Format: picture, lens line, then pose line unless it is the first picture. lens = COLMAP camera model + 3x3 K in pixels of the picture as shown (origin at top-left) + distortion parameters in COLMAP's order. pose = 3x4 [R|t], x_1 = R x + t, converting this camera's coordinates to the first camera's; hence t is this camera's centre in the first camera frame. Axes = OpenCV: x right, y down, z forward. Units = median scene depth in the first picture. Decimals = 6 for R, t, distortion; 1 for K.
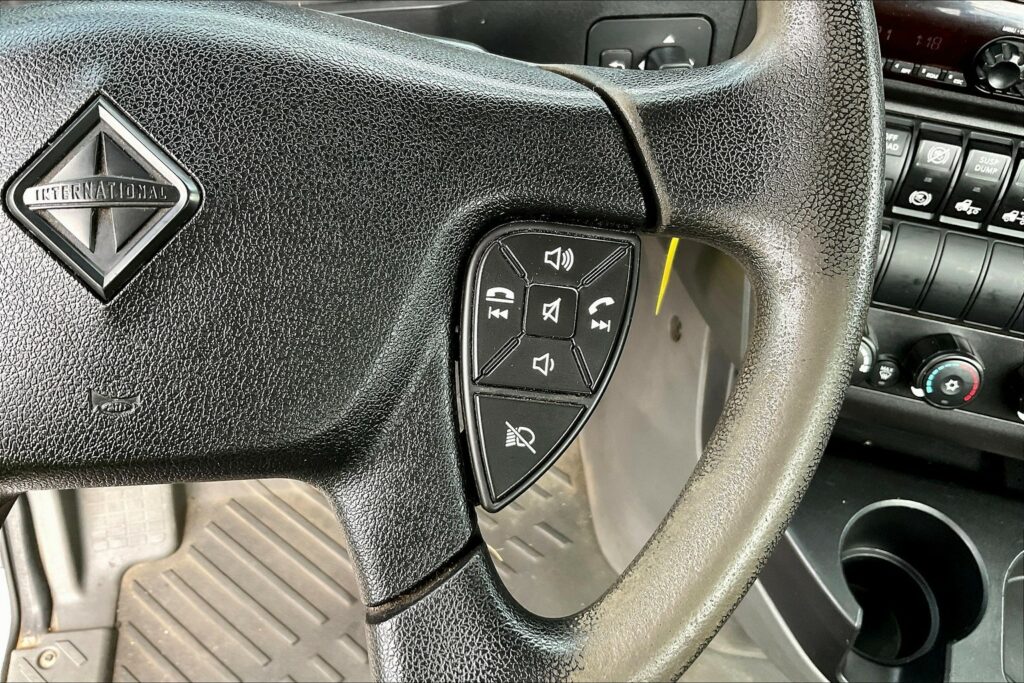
lens RADIAL K [[843.7, 0, 506.1], [0, 843.7, 343.0], [0, 0, 1]] dist [0.085906, -0.182818]
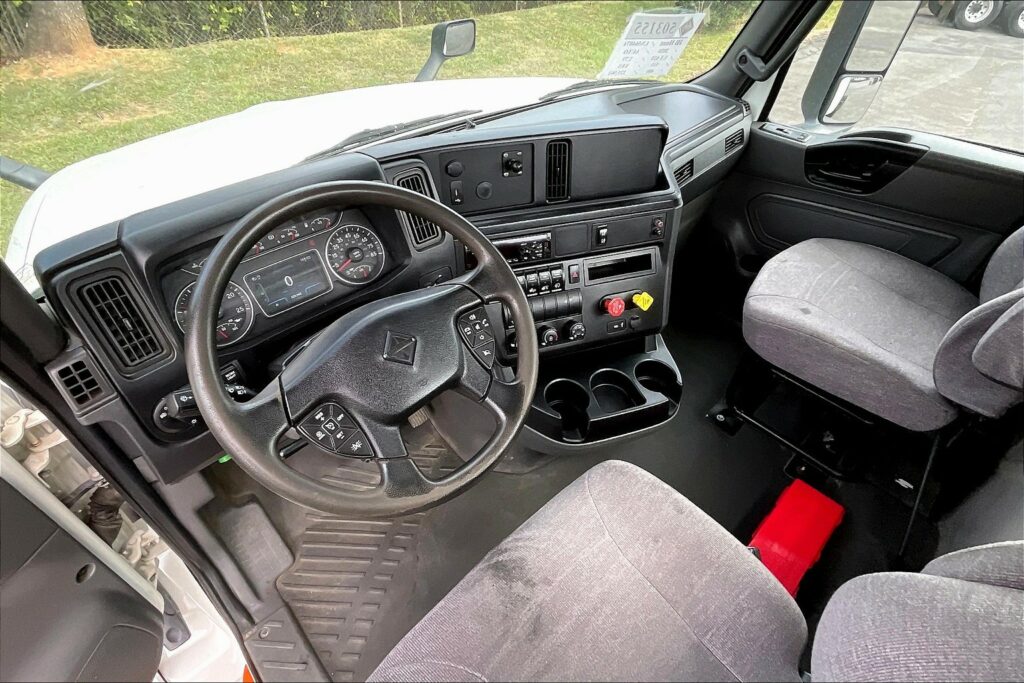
lens RADIAL K [[507.7, 0, 516.3], [0, 507.7, 342.6], [0, 0, 1]] dist [-0.034148, 0.027535]
pose [[0.816827, -0.378470, 0.435377, -0.471760], [0.436162, 0.899119, -0.036702, 0.077653], [-0.377566, 0.219874, 0.899500, -0.757121]]
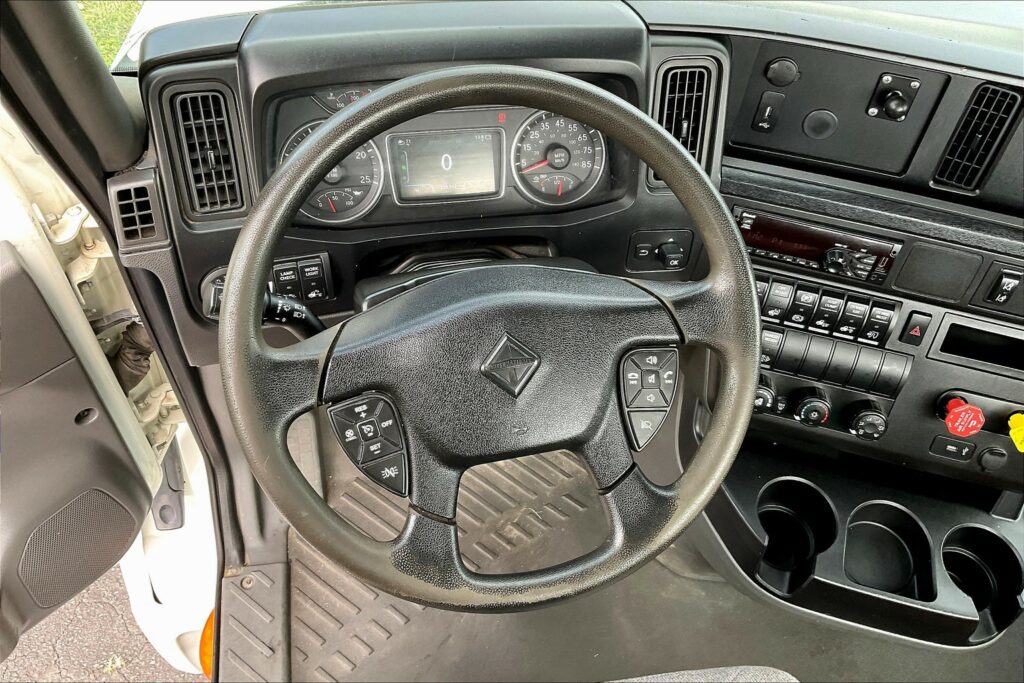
lens RADIAL K [[843.7, 0, 506.1], [0, 843.7, 343.0], [0, 0, 1]] dist [0.085906, -0.182818]
pose [[0.998359, 0.012083, 0.055983, -0.262980], [-0.012626, 0.999877, 0.009346, -0.115689], [-0.055863, -0.010037, 0.998388, -0.829526]]
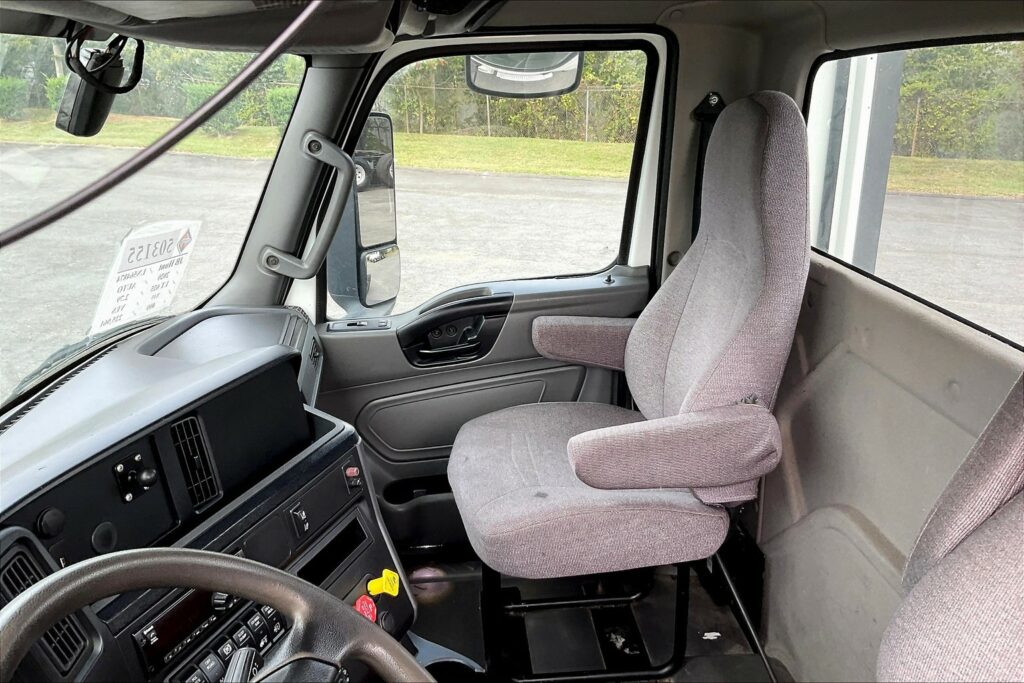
lens RADIAL K [[843.7, 0, 506.1], [0, 843.7, 343.0], [0, 0, 1]] dist [0.085906, -0.182818]
pose [[0.075765, -0.316488, 0.945566, -1.005977], [0.796776, 0.589361, 0.133420, -0.354616], [-0.599506, 0.743296, 0.296823, -0.474191]]
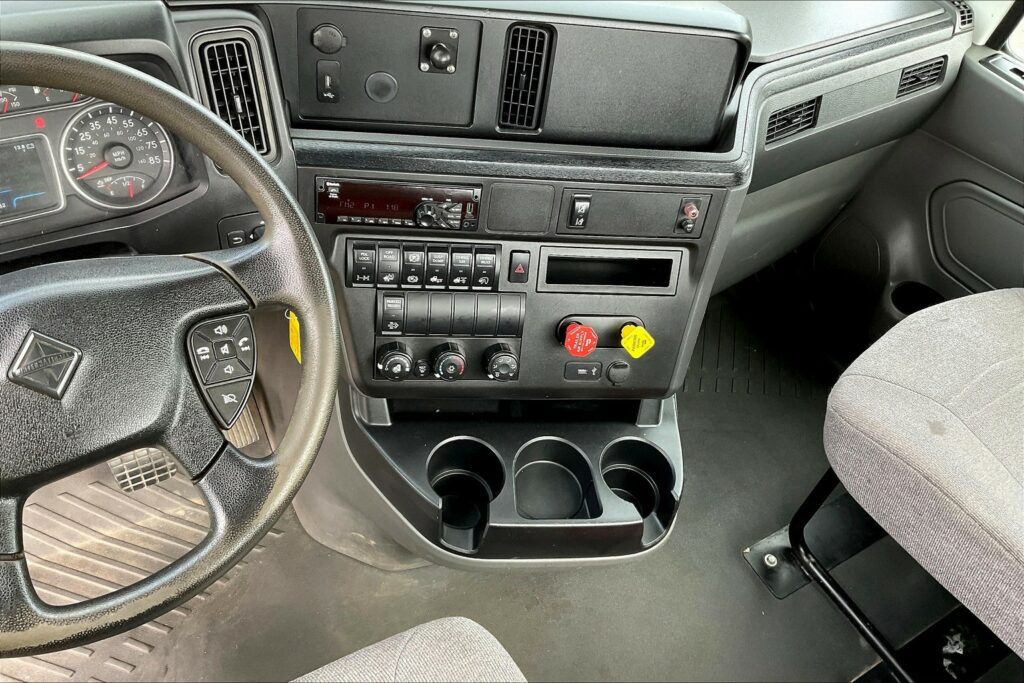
lens RADIAL K [[843.7, 0, 506.1], [0, 843.7, 343.0], [0, 0, 1]] dist [0.085906, -0.182818]
pose [[0.919105, -0.195520, 0.342079, -0.010522], [0.212208, 0.977155, -0.011657, 0.040265], [-0.331985, 0.083306, 0.939599, -0.835391]]
